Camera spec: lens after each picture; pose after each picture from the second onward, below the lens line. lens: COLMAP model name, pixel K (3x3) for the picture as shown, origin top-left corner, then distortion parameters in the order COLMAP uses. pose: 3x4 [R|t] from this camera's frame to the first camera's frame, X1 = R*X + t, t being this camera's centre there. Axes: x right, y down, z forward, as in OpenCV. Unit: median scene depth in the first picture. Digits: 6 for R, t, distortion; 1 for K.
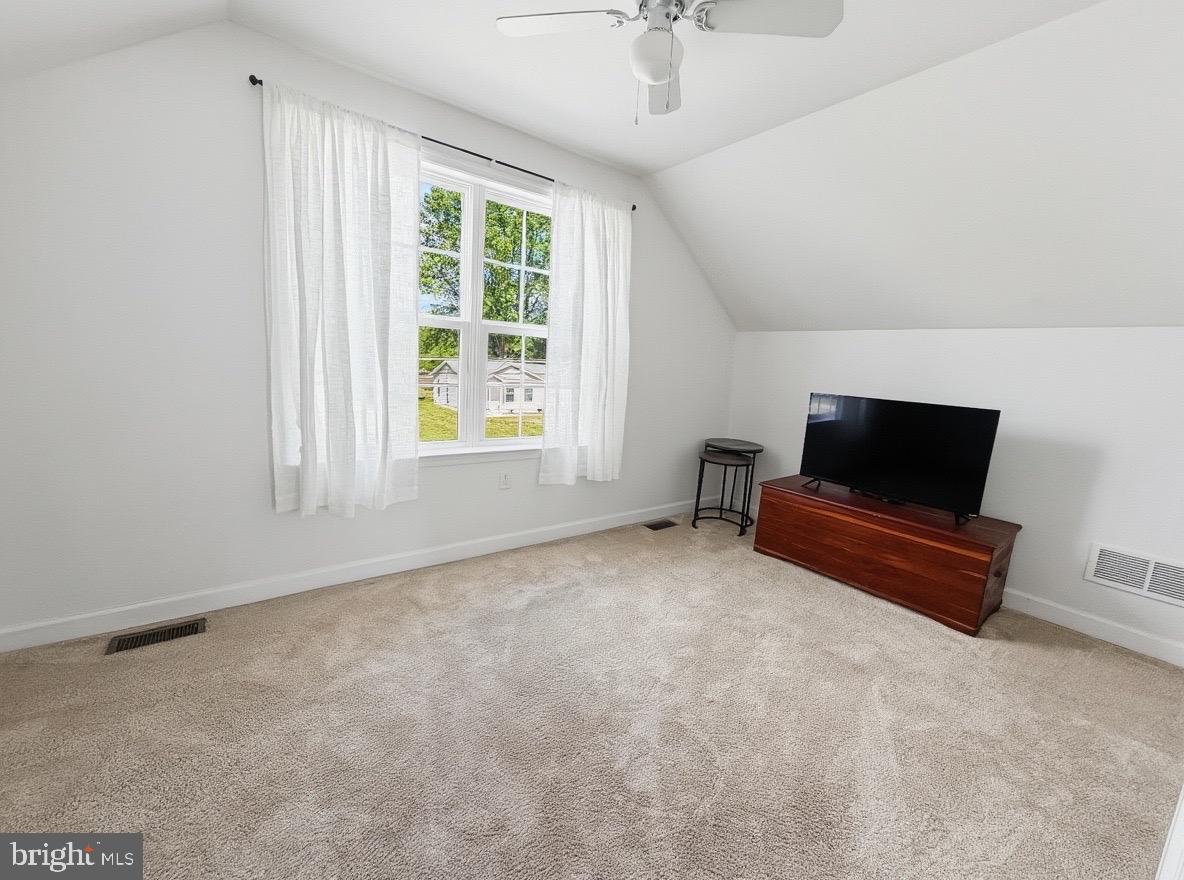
lens RADIAL K [[470.3, 0, 595.4], [0, 470.3, 443.6], [0, 0, 1]] dist [0.001495, -0.000319]
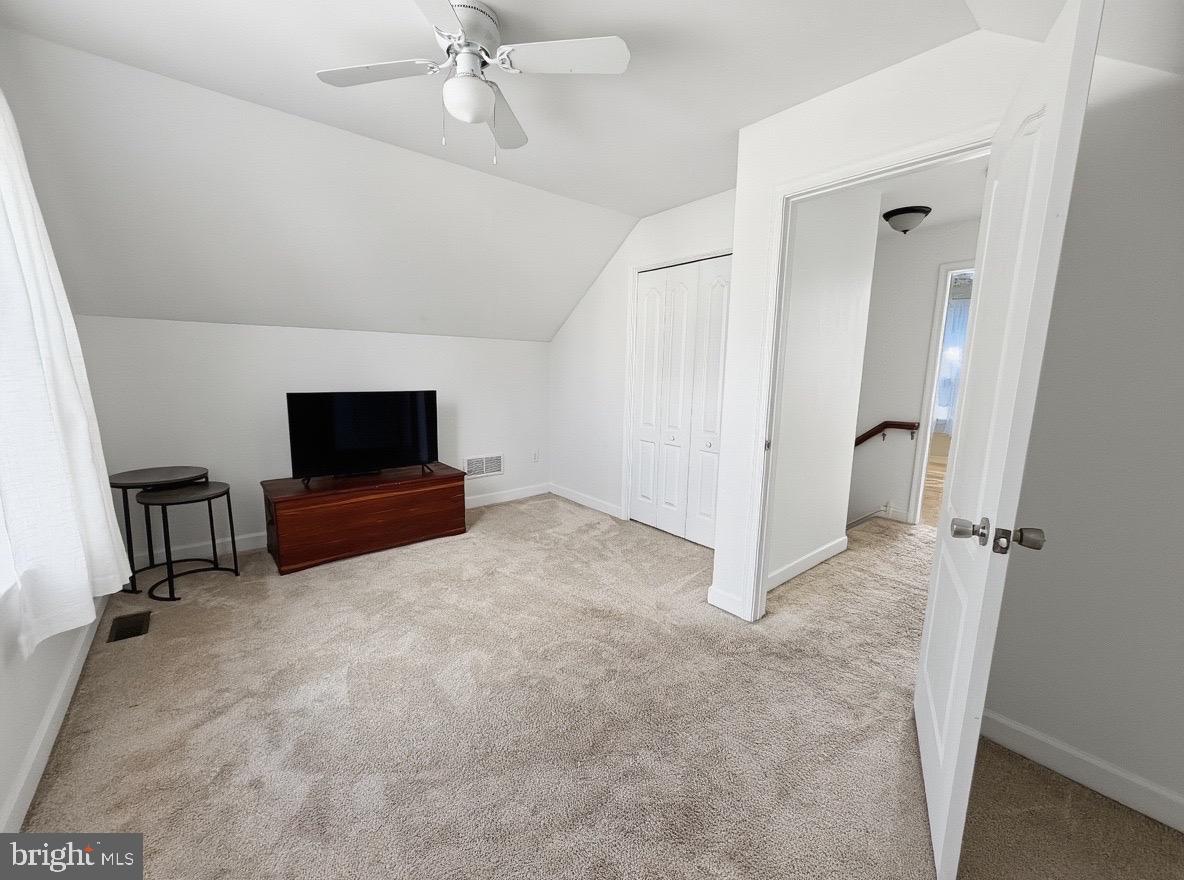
lens RADIAL K [[470.3, 0, 595.6], [0, 470.3, 441.4], [0, 0, 1]] dist [0.001495, -0.000319]
pose [[-0.058765, -0.215227, 0.974794, -0.642612], [0.140868, 0.964923, 0.221540, -0.163316], [-0.988283, 0.150336, -0.026385, 0.506189]]
